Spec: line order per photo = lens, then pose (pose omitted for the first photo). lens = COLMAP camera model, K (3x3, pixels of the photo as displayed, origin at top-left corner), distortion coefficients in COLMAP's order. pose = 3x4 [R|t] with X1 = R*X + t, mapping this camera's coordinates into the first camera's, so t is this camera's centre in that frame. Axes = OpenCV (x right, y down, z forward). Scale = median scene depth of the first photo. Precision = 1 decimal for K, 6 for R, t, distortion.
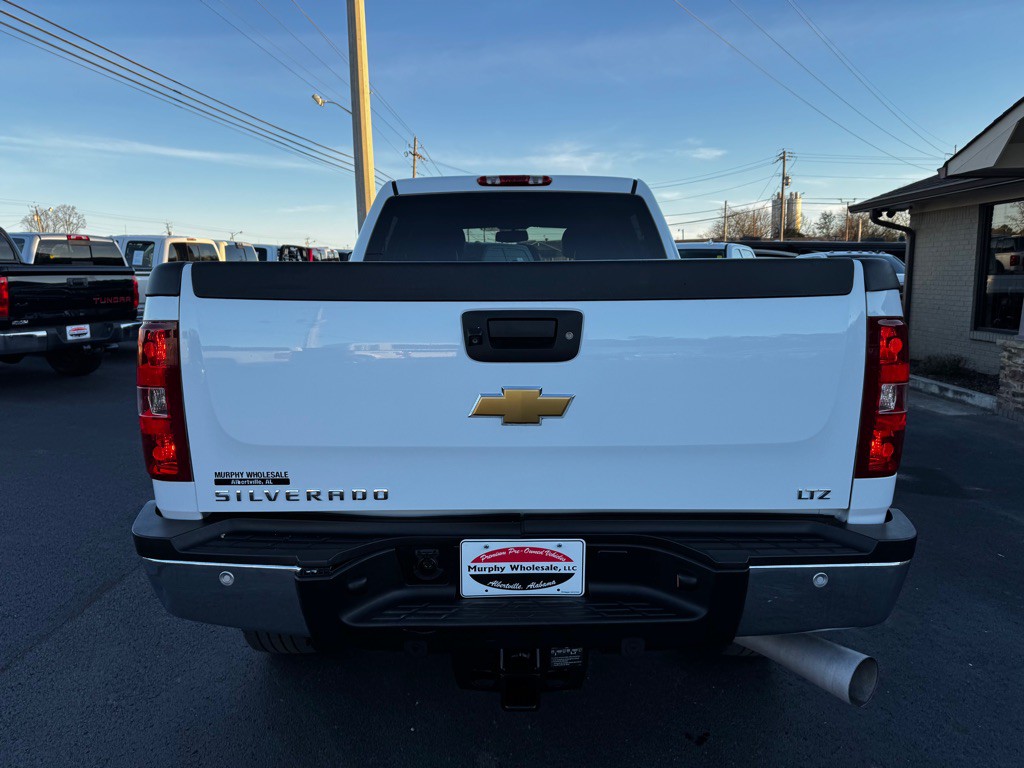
lens RADIAL K [[704.8, 0, 520.0], [0, 704.8, 419.2], [0, 0, 1]] dist [0.025141, -0.039252]
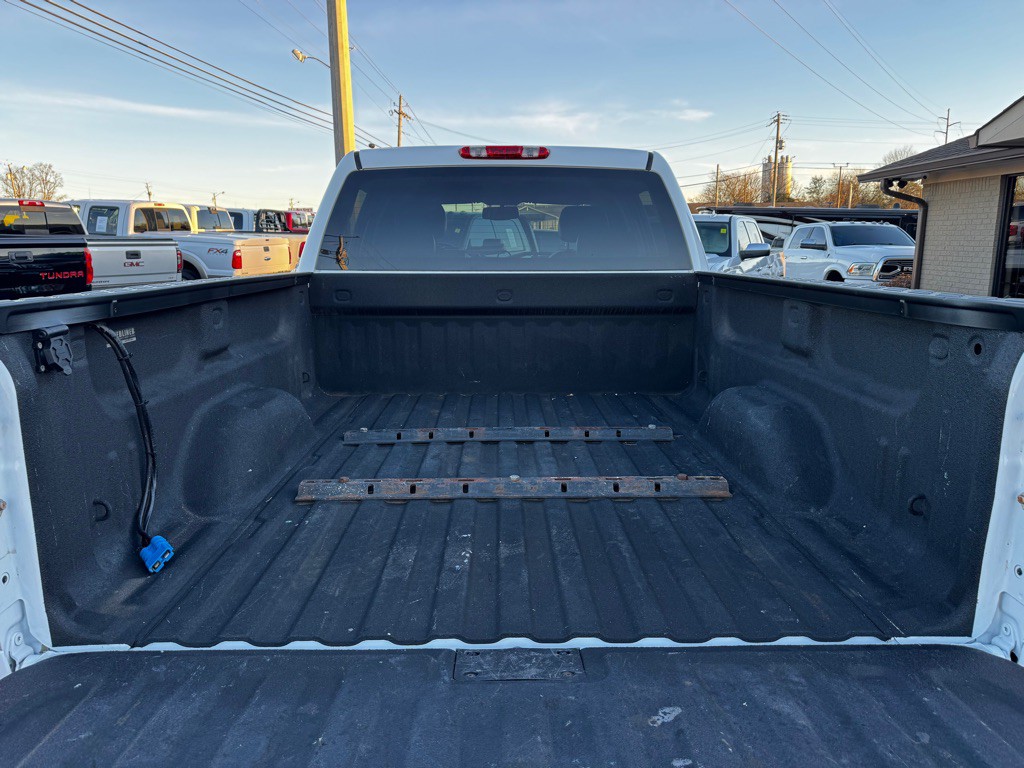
lens RADIAL K [[706.1, 0, 517.1], [0, 706.1, 415.9], [0, 0, 1]] dist [0.000576, -0.003858]
pose [[0.999893, 0.002936, 0.014301, -0.001135], [-0.003587, 0.998948, 0.045725, -0.021333], [-0.014152, -0.045772, 0.998852, 0.051357]]
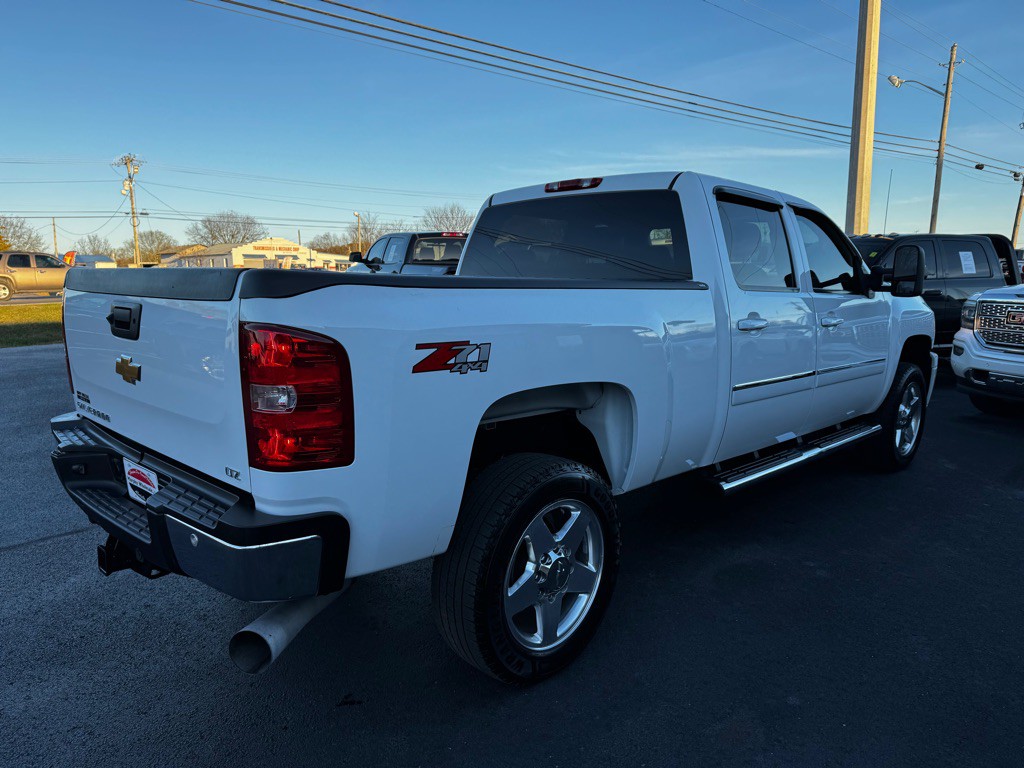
lens RADIAL K [[706.9, 0, 511.0], [0, 706.9, 422.4], [0, 0, 1]] dist [0.011889, -0.010595]
pose [[0.699258, 0.153425, -0.698211, 0.210147], [-0.148262, 0.986586, 0.068309, -0.016966], [0.699326, 0.055753, 0.712626, 0.069116]]
